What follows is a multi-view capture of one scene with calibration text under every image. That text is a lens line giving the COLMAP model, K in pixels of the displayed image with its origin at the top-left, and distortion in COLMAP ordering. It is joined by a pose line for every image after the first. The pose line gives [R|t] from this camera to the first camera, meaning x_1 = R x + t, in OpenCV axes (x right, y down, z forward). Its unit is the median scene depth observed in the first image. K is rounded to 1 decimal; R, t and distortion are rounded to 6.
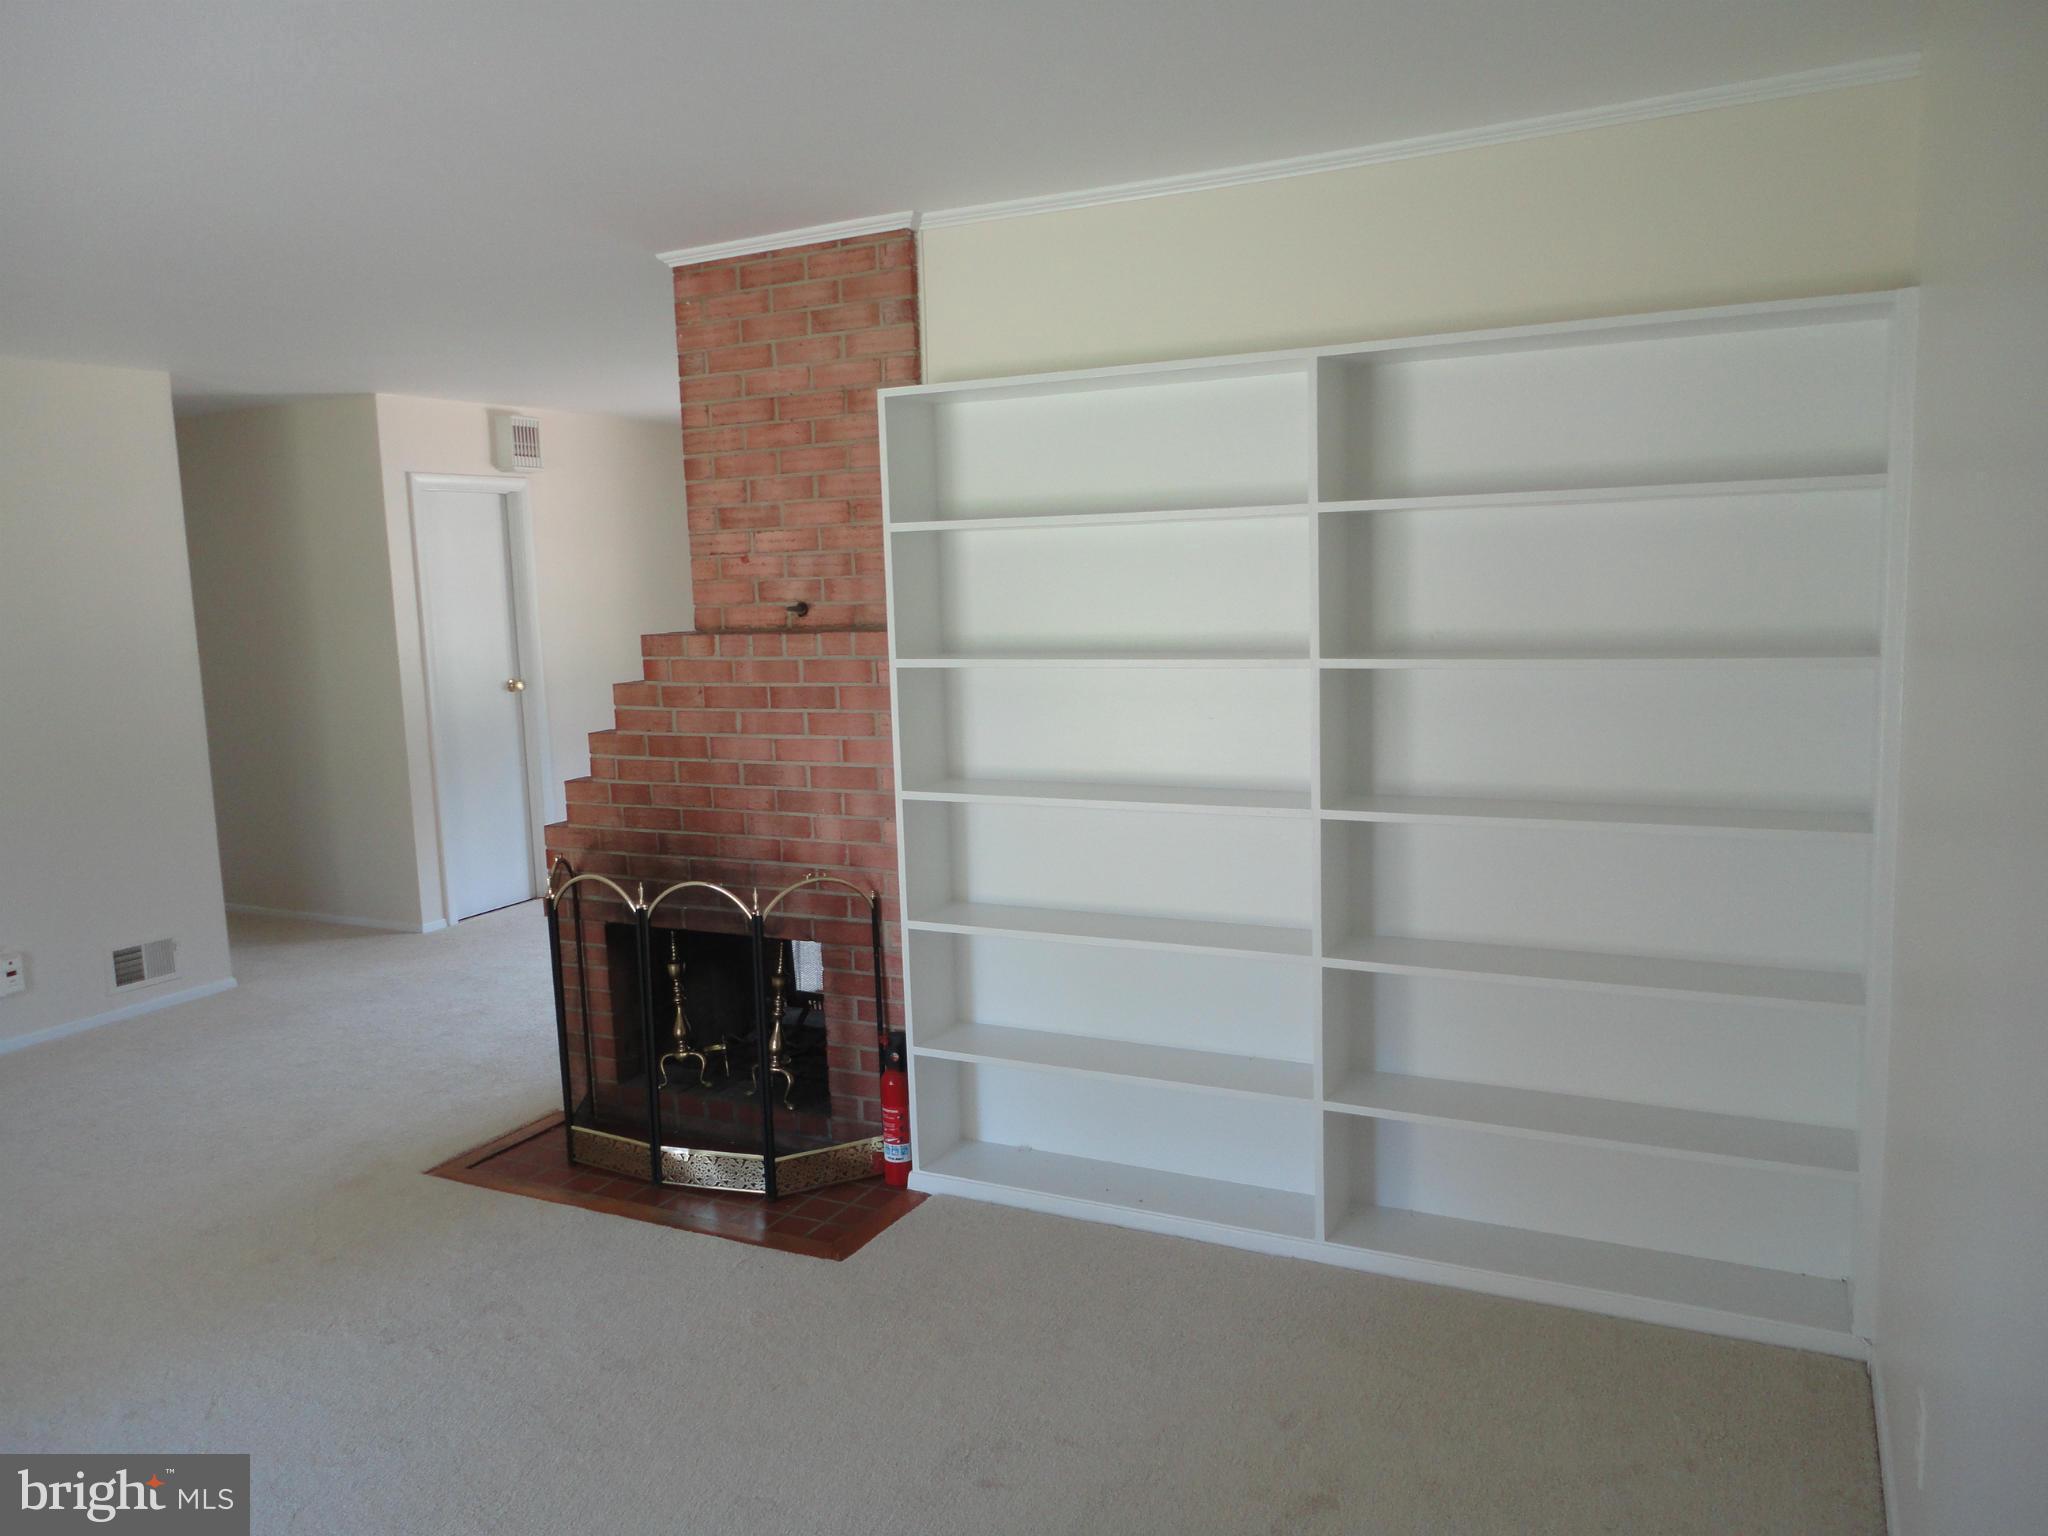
lens RADIAL K [[1493.9, 0, 1020.3], [0, 1493.9, 760.4], [0, 0, 1]] dist [0.006212, -0.005604]
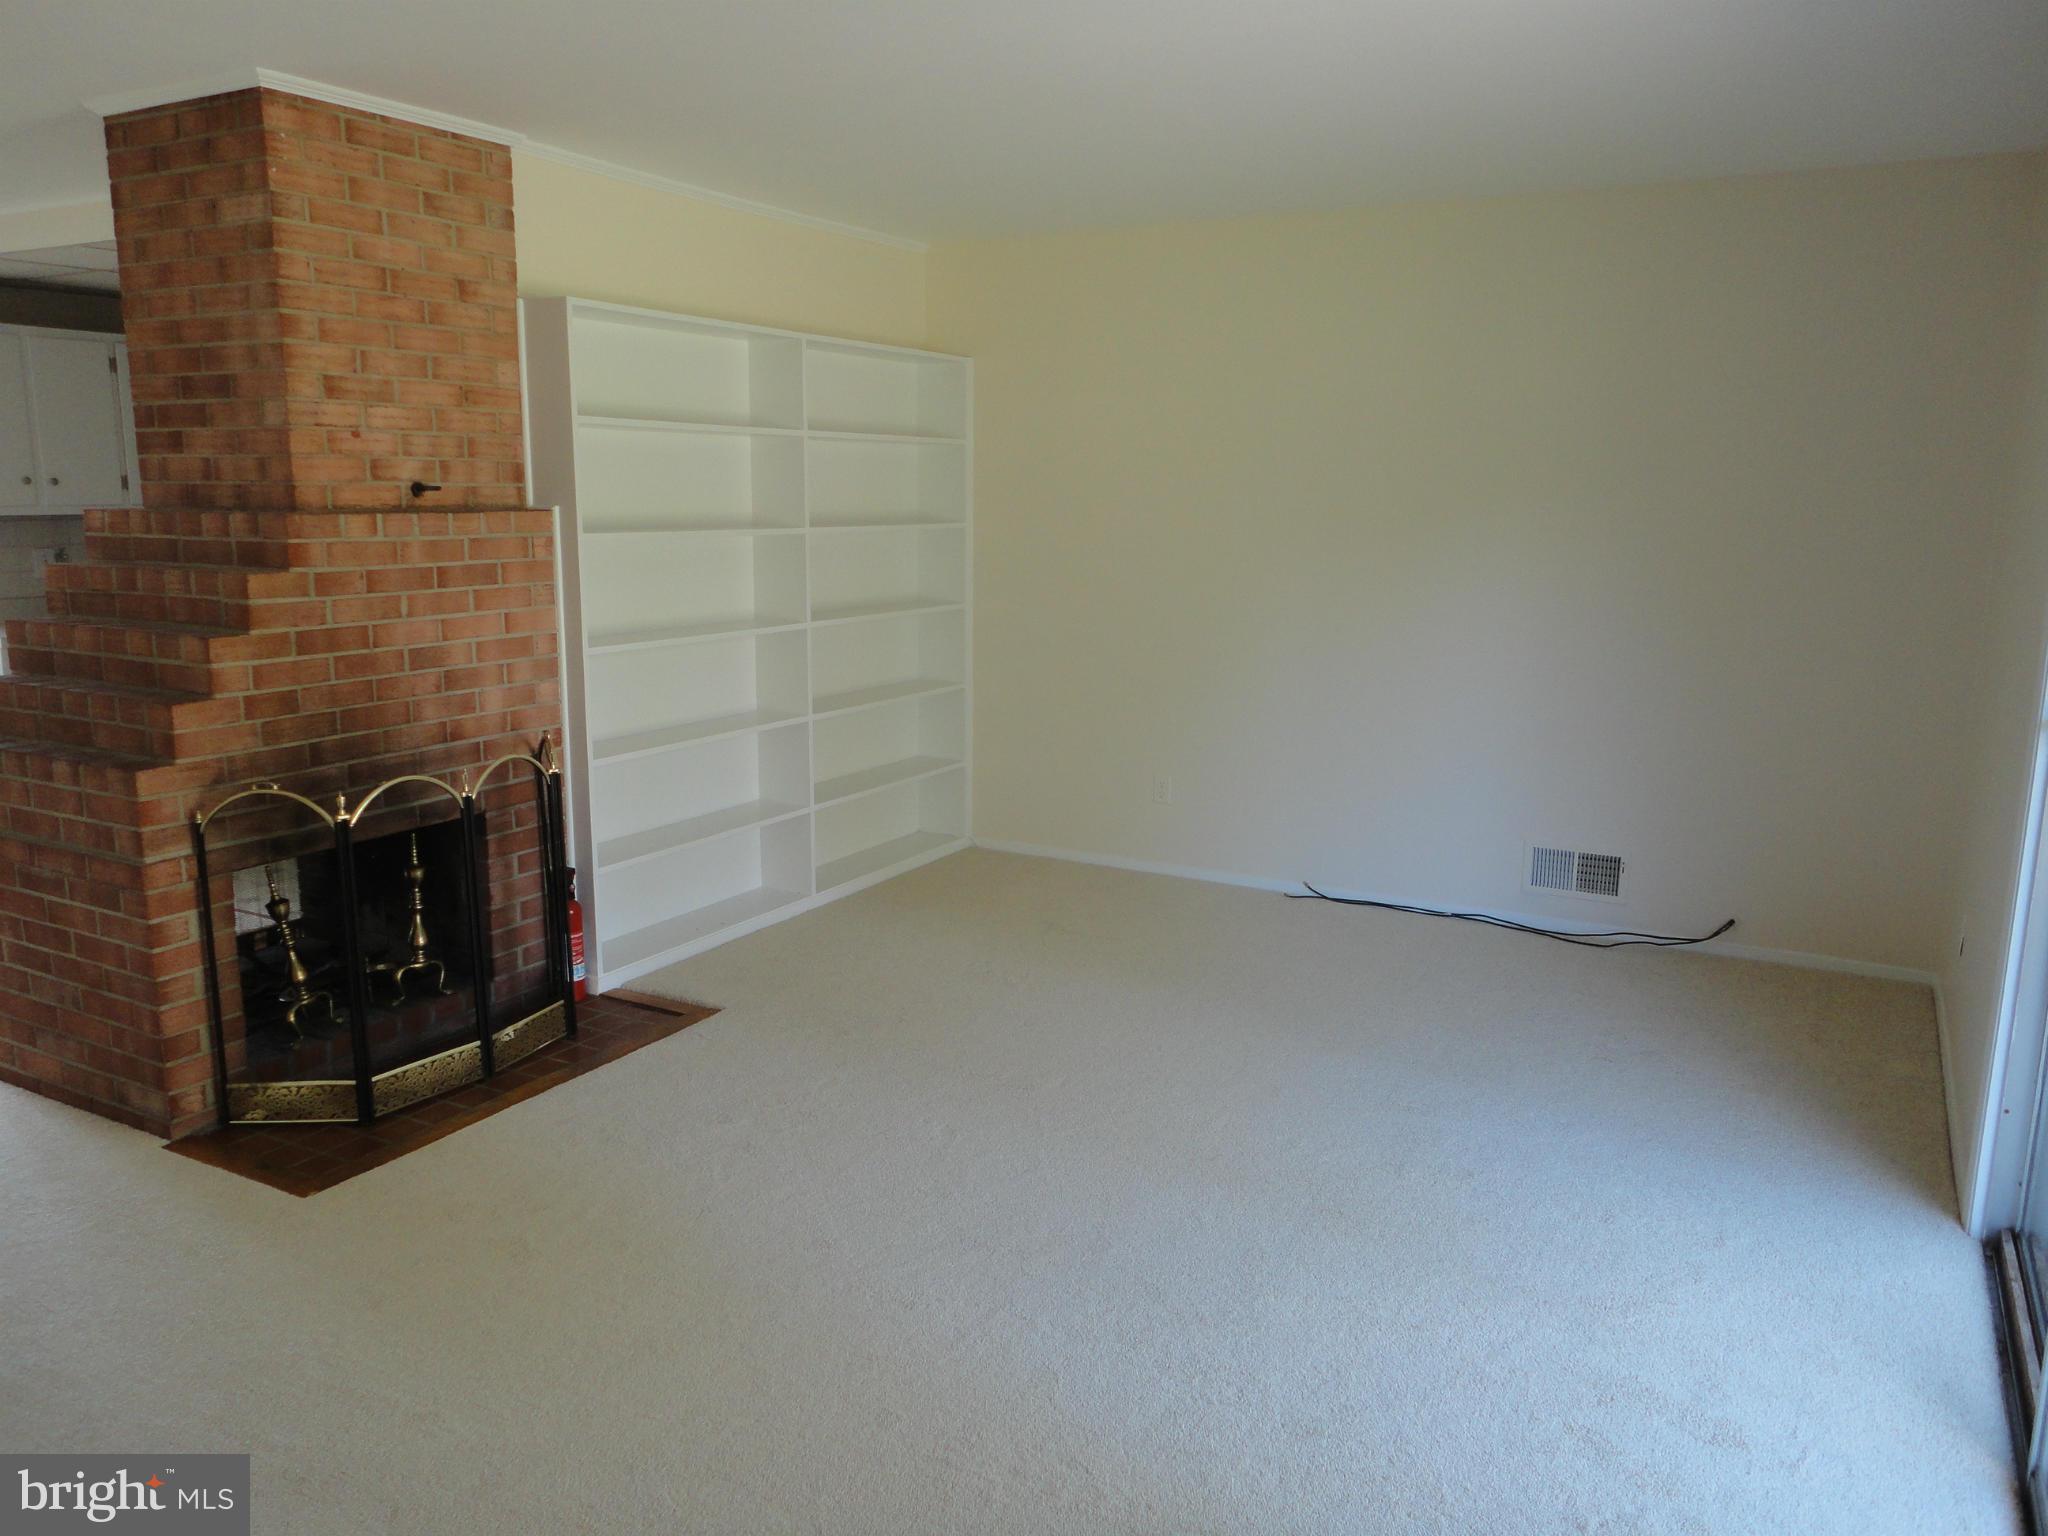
lens RADIAL K [[1493.9, 0, 1006.4], [0, 1493.9, 758.5], [0, 0, 1]] dist [0.006212, -0.005604]
pose [[0.052236, -0.144609, 0.988109, -1.142536], [0.118203, 0.983400, 0.137671, -0.015675], [-0.991615, 0.109606, 0.068462, 0.565892]]
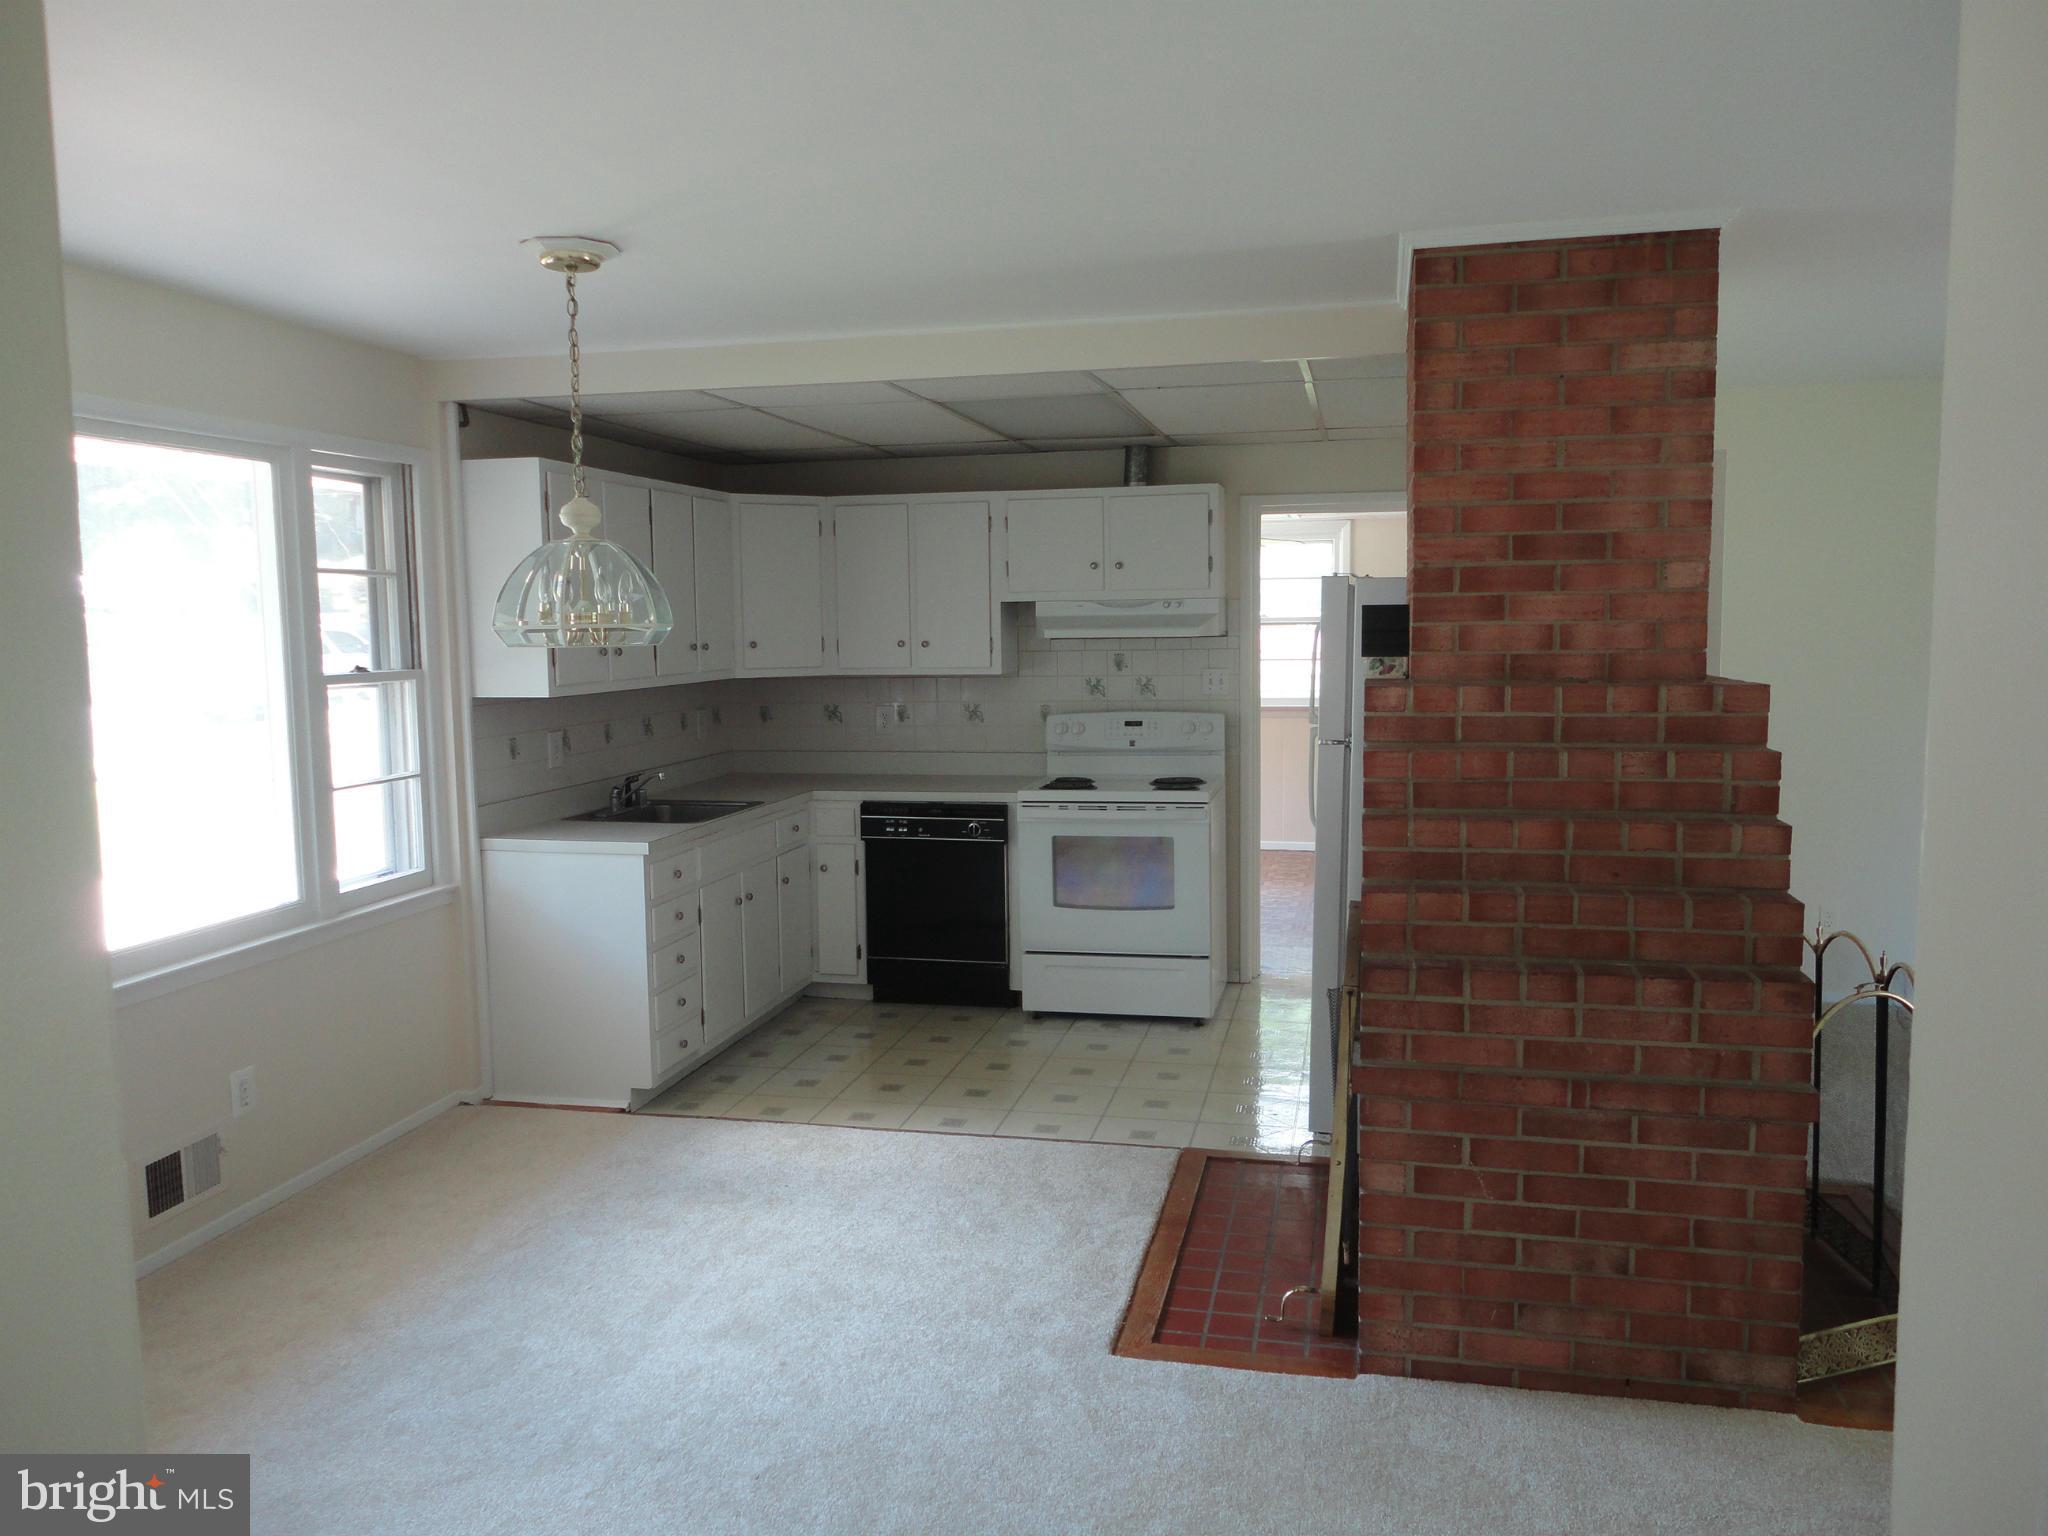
lens RADIAL K [[1493.9, 0, 1018.1], [0, 1493.9, 760.2], [0, 0, 1]] dist [0.006212, -0.005604]
pose [[-0.229905, -0.053315, 0.971752, -0.958023], [0.145297, 0.985427, 0.088441, -0.177686], [-0.962306, 0.161525, -0.218808, 1.612931]]
